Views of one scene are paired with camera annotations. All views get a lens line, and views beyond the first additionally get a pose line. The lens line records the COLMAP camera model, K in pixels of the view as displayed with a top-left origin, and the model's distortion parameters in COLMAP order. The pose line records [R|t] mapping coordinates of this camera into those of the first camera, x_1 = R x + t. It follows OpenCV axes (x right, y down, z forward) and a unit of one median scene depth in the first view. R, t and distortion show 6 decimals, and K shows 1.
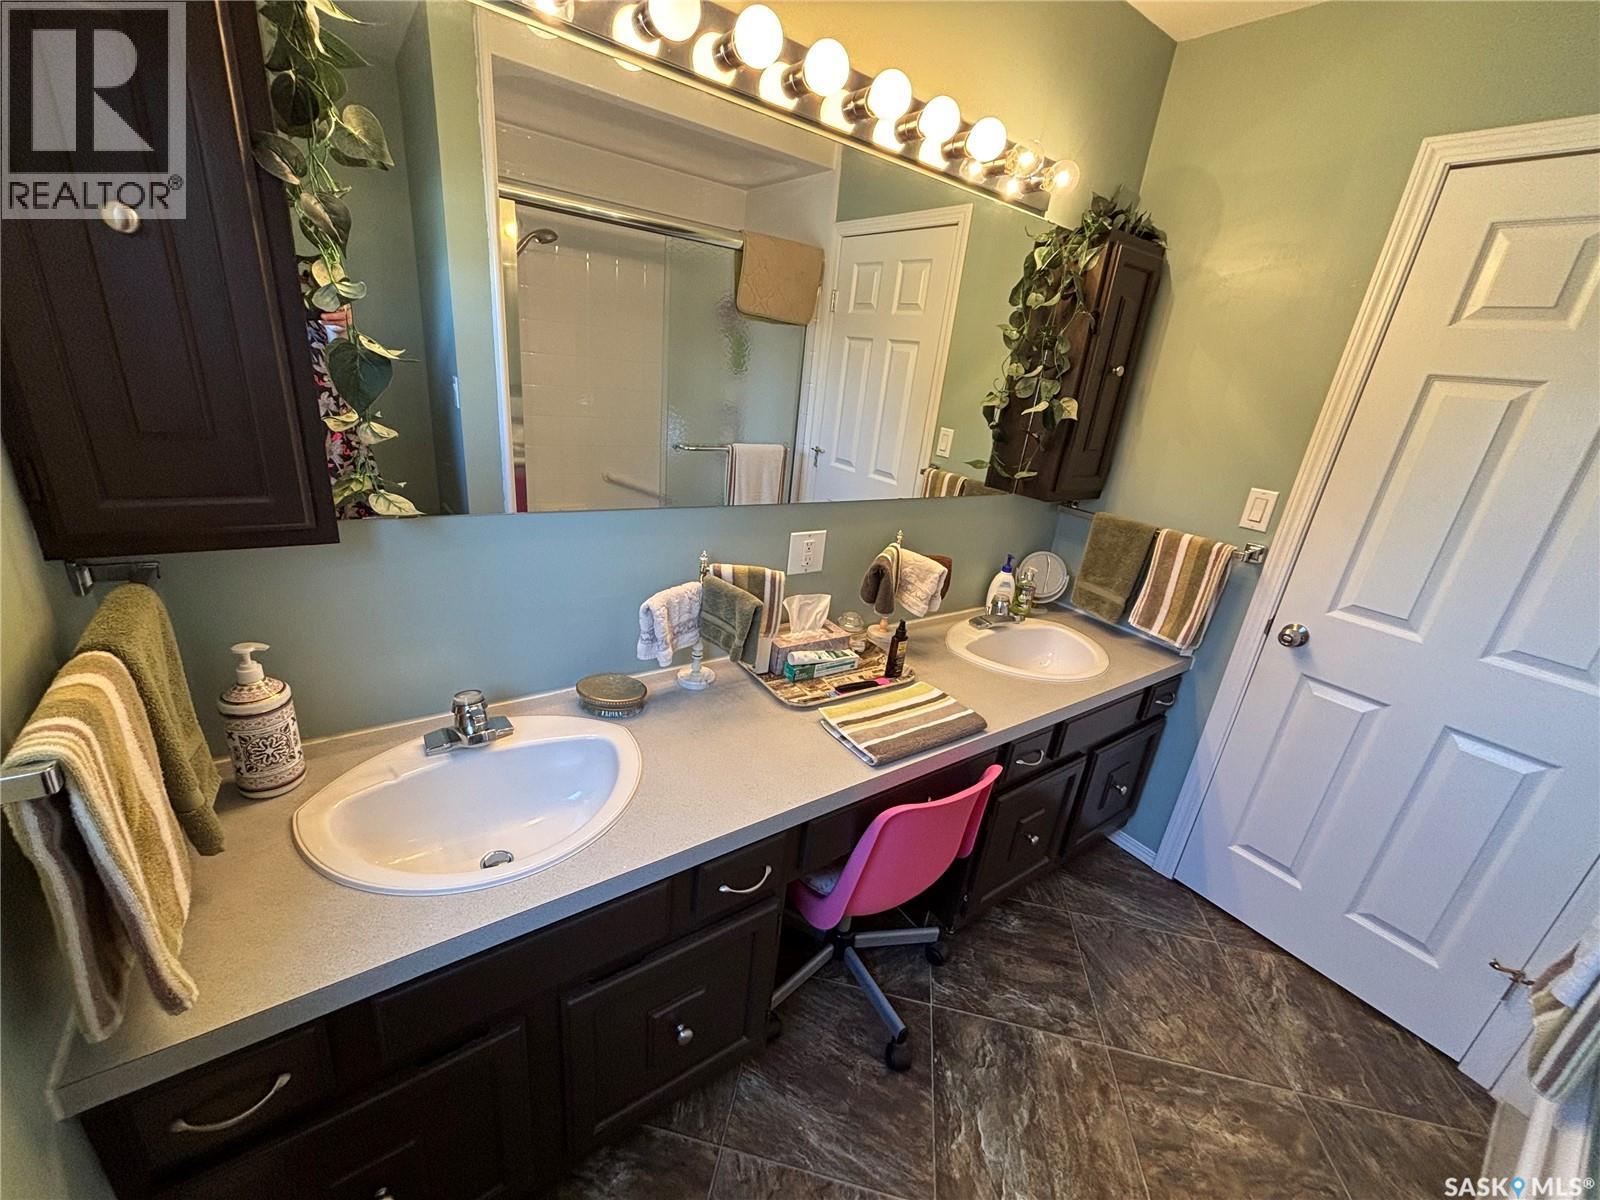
lens RADIAL K [[645.9, 0, 800.0], [0, 645.9, 600.0], [0, 0, 1]] dist [0.005035, 0.000065]
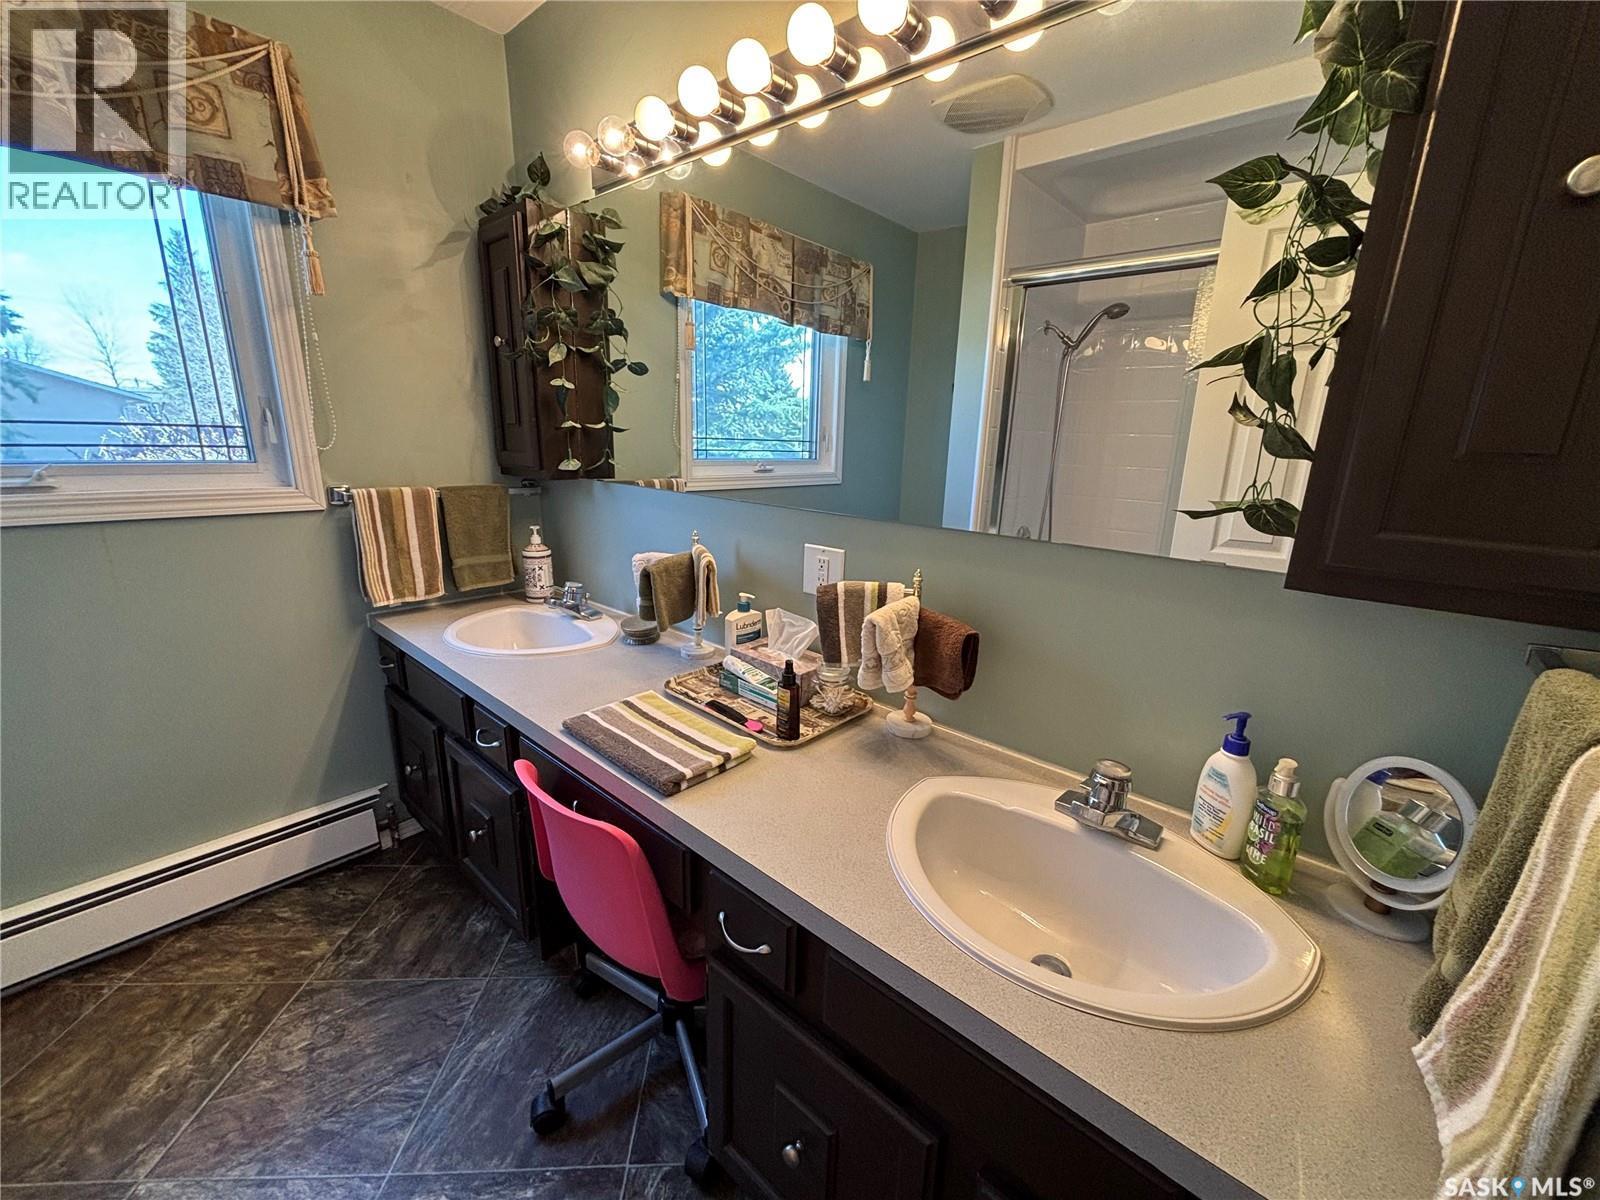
lens RADIAL K [[645.9, 0, 800.0], [0, 645.9, 600.0], [0, 0, 1]] dist [0.005035, 0.000065]
pose [[0.221672, 0.147828, -0.963851, 0.962607], [-0.349618, 0.934774, 0.062961, -0.094743], [0.910290, 0.323023, 0.258897, 0.880027]]
